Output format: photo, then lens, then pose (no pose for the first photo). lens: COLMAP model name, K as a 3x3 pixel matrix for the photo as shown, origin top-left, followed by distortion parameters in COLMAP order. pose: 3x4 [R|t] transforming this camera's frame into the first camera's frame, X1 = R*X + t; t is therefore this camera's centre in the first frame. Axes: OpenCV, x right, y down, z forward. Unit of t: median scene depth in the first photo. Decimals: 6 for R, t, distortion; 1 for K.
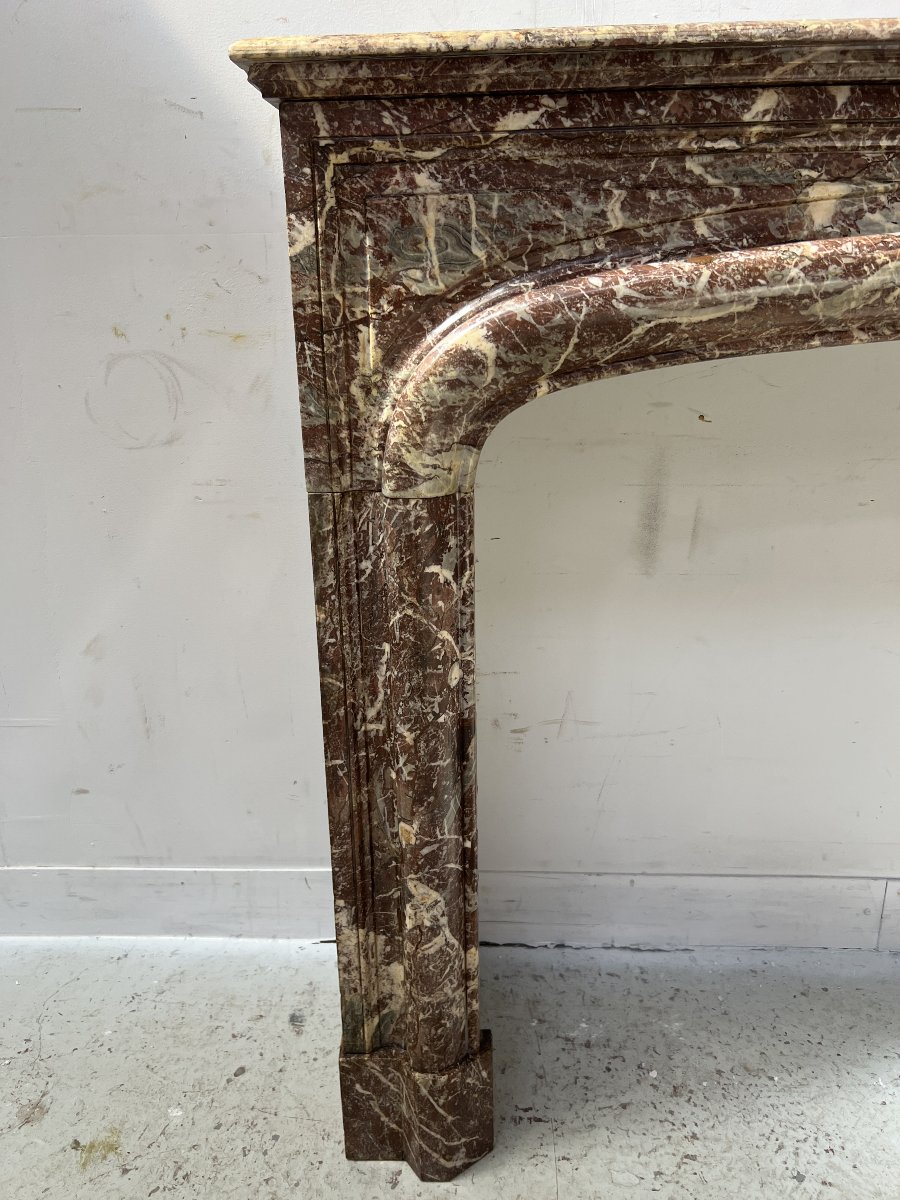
lens RADIAL K [[913.8, 0, 450.3], [0, 913.8, 604.6], [0, 0, 1]] dist [0.040030, -0.045738]
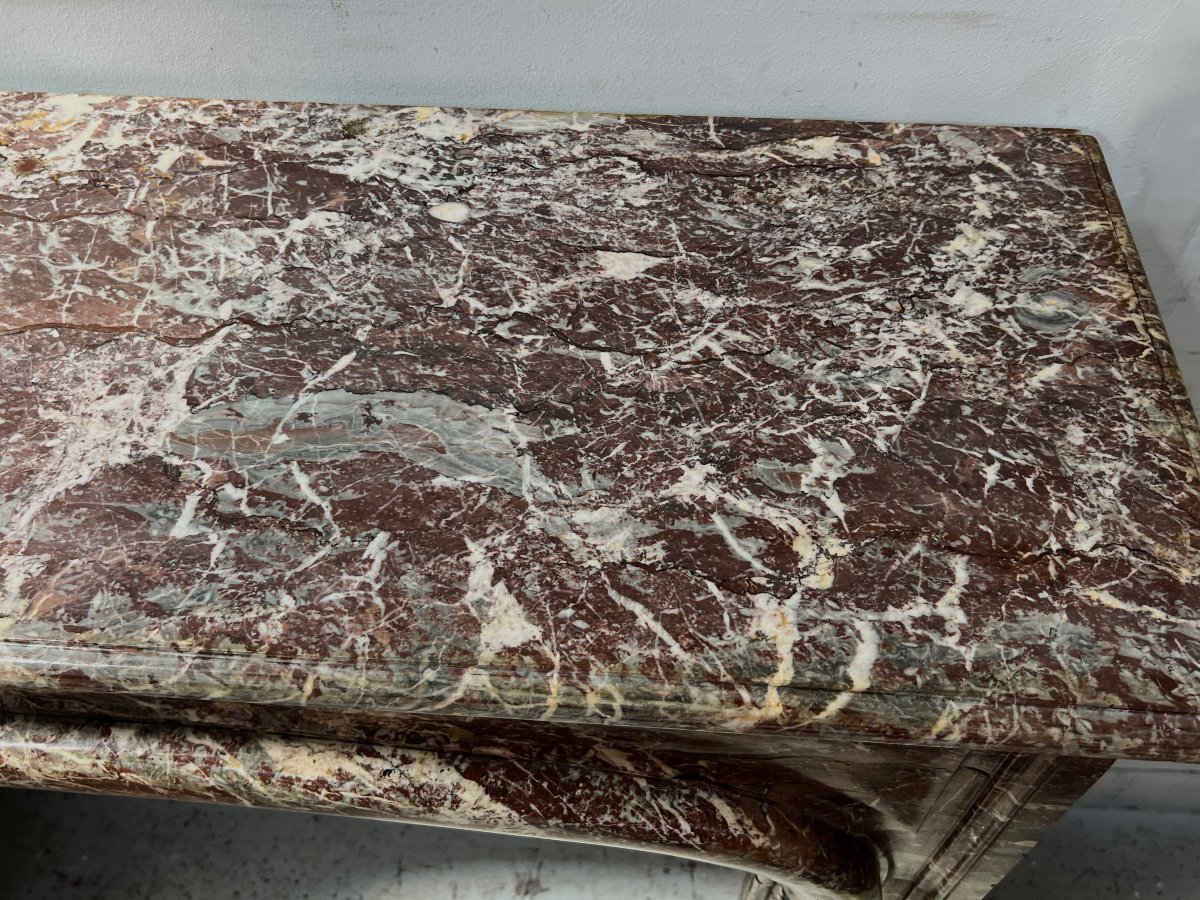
lens RADIAL K [[1041.3, 0, 617.8], [0, 1041.3, 456.5], [0, 0, 1]] dist [0.049119, -0.076246]
pose [[0.999903, 0.013197, 0.004432, 1.155046], [-0.013491, 0.840141, 0.542201, -0.912309], [0.003432, -0.542208, 0.840237, 0.377093]]
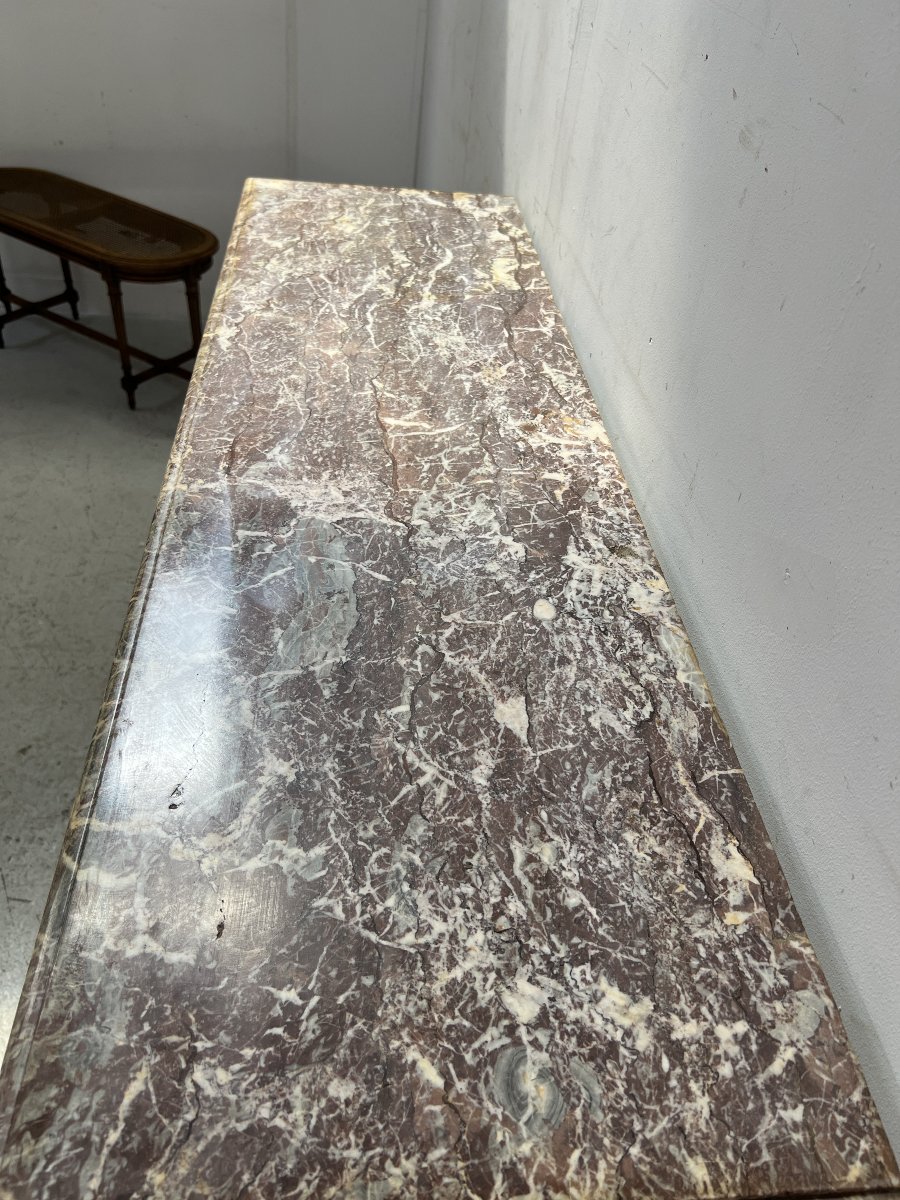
lens RADIAL K [[913.8, 0, 451.4], [0, 913.8, 587.3], [0, 0, 1]] dist [0.040030, -0.045738]
pose [[0.138851, 0.663859, -0.734854, 1.641012], [-0.415152, 0.712711, 0.565413, -1.111788], [0.899094, 0.226568, 0.374563, 0.713051]]
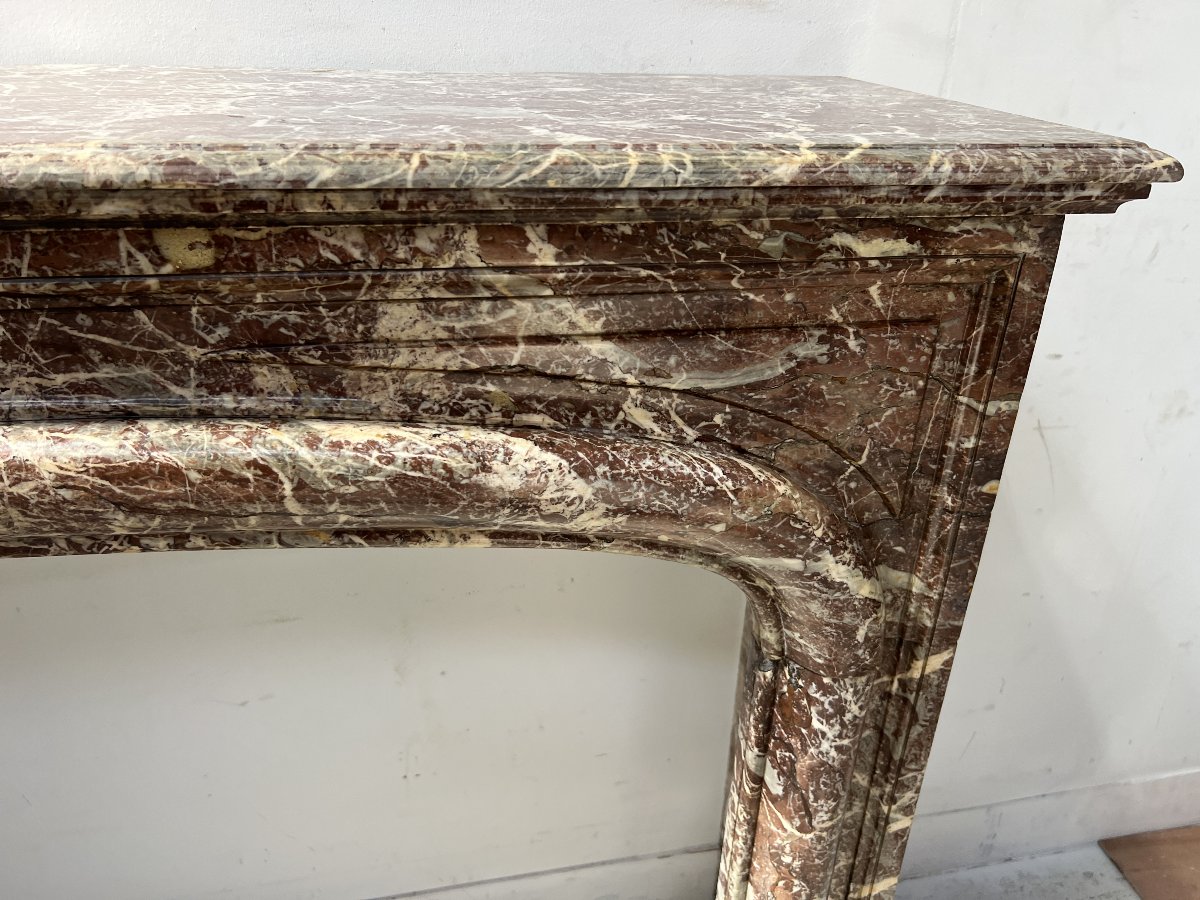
lens RADIAL K [[913.8, 0, 611.0], [0, 913.8, 455.5], [0, 0, 1]] dist [0.040030, -0.045738]
pose [[0.963368, -0.076238, 0.257117, 0.957555], [0.040689, 0.989194, 0.140856, -0.415467], [-0.265077, -0.125234, 0.956060, 0.218356]]
